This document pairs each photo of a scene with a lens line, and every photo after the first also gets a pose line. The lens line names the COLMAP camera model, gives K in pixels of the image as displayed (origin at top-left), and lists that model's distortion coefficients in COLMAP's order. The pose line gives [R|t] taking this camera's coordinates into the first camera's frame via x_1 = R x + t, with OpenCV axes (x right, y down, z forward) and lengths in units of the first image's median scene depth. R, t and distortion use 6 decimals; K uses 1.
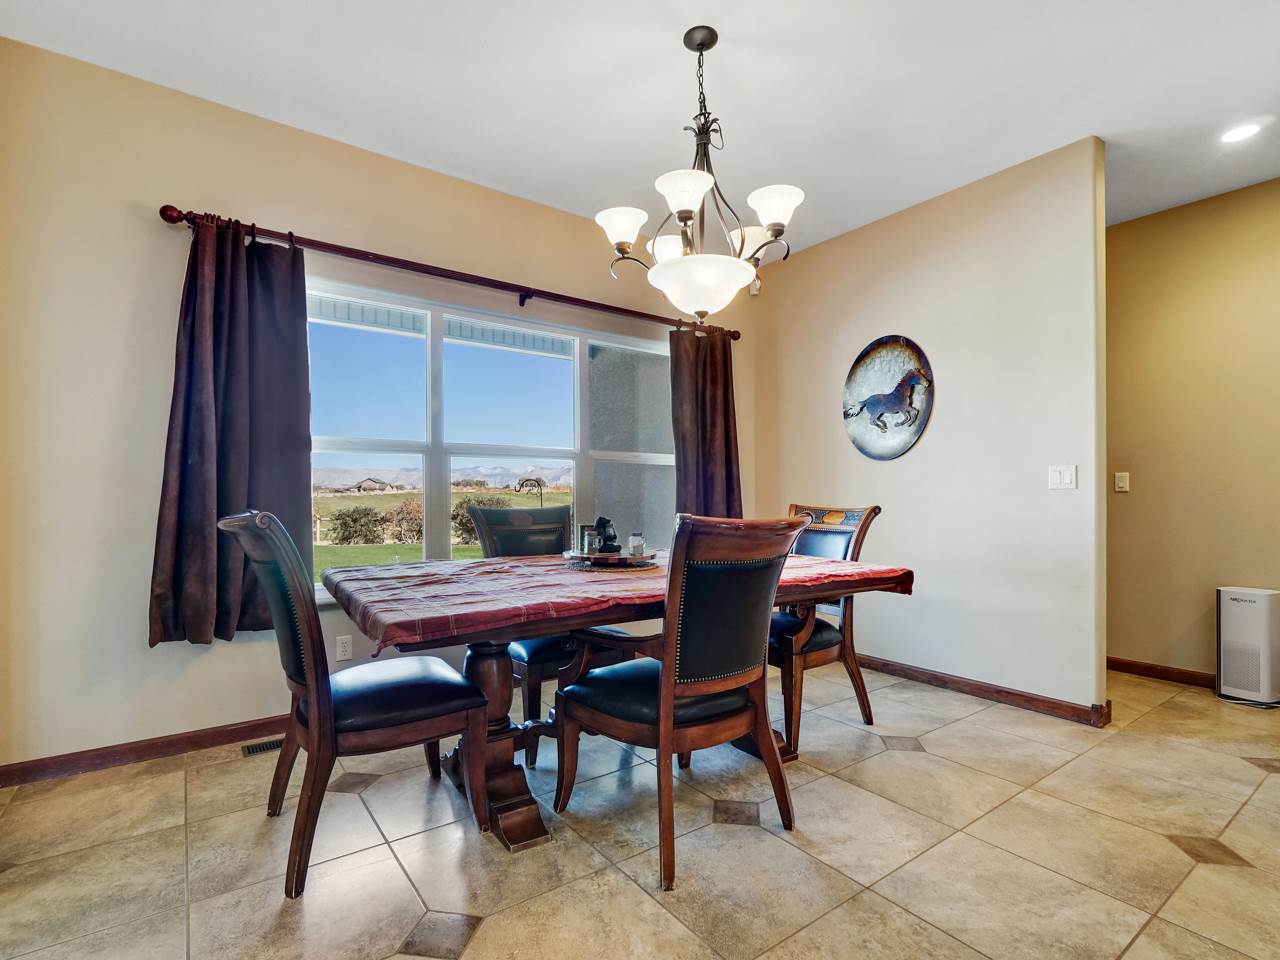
lens RADIAL K [[625.5, 0, 642.2], [0, 625.5, 490.7], [0, 0, 1]] dist [0.002280, -0.001308]
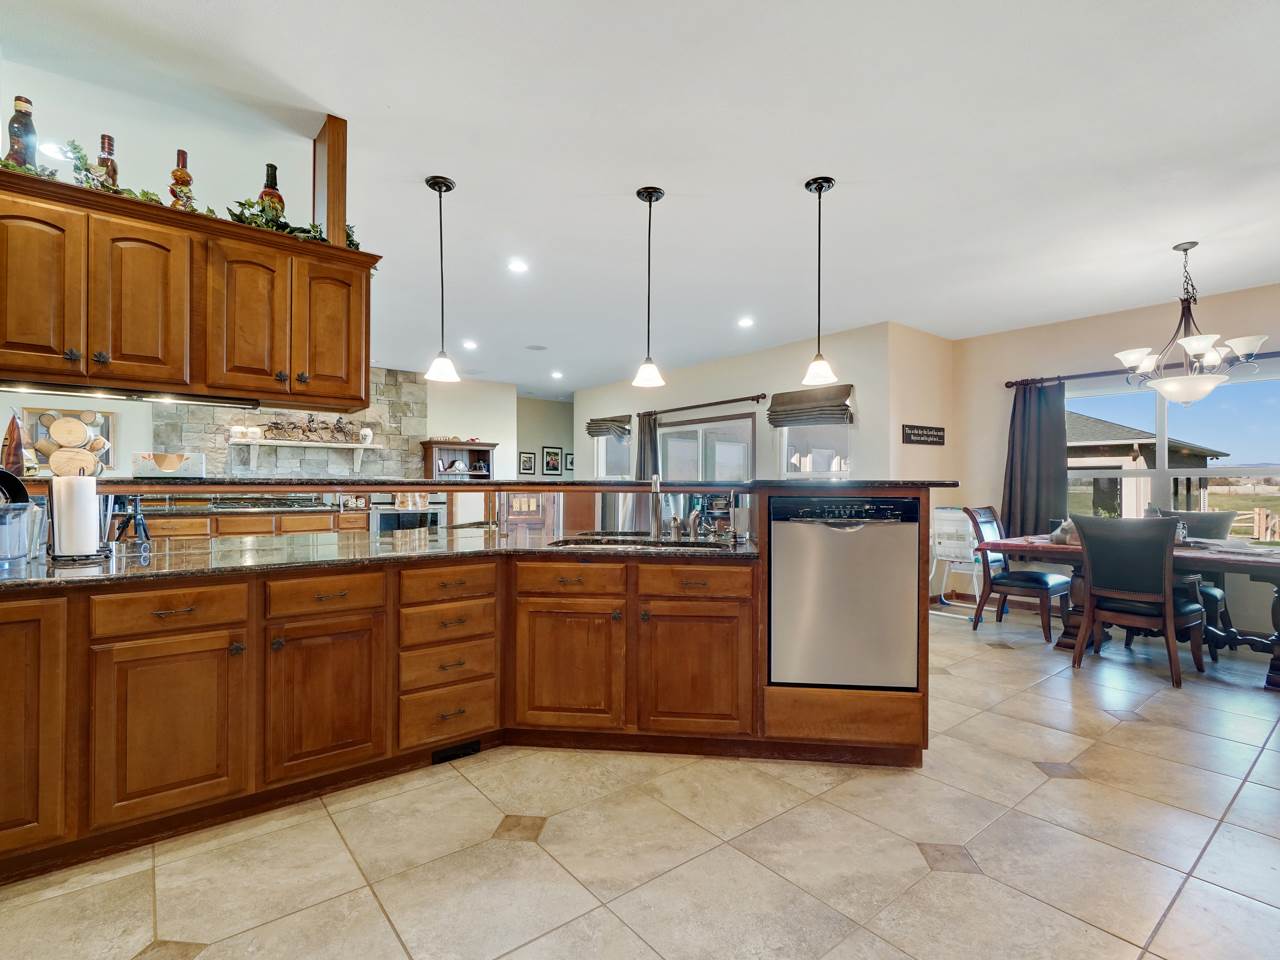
lens RADIAL K [[625.5, 0, 640.6], [0, 625.5, 482.6], [0, 0, 1]] dist [0.002280, -0.001308]
pose [[0.041137, -0.004213, -0.999145, 1.496878], [0.003099, 0.999987, -0.004089, -0.045306], [0.999149, -0.002928, 0.041149, -0.502168]]
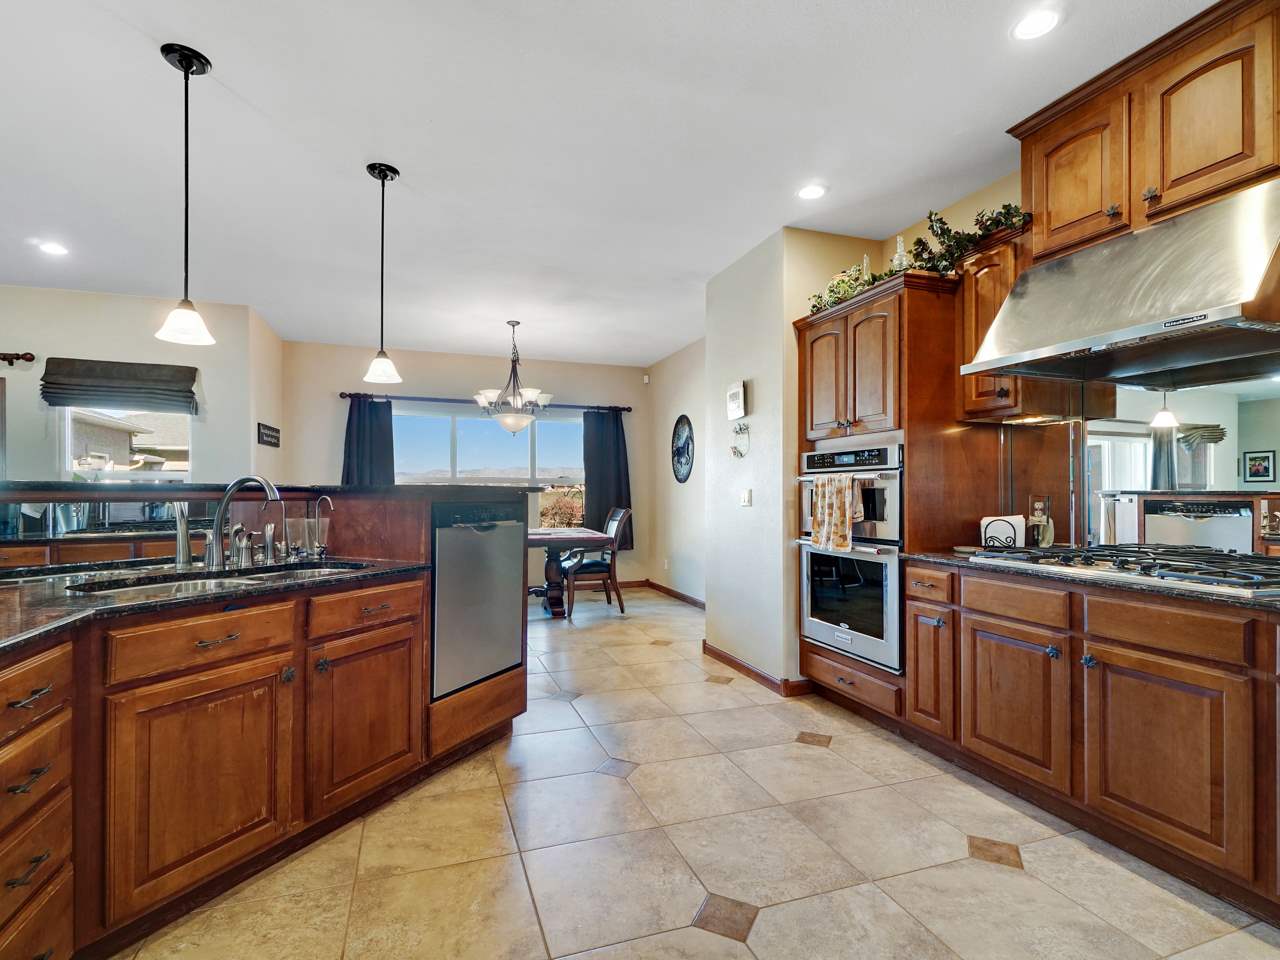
lens RADIAL K [[625.5, 0, 636.4], [0, 625.5, 486.6], [0, 0, 1]] dist [0.002280, -0.001308]
pose [[0.957435, 0.001751, -0.288642, 1.082863], [-0.002138, 0.999997, -0.001025, -0.051085], [0.288640, 0.001598, 0.957436, -1.060747]]
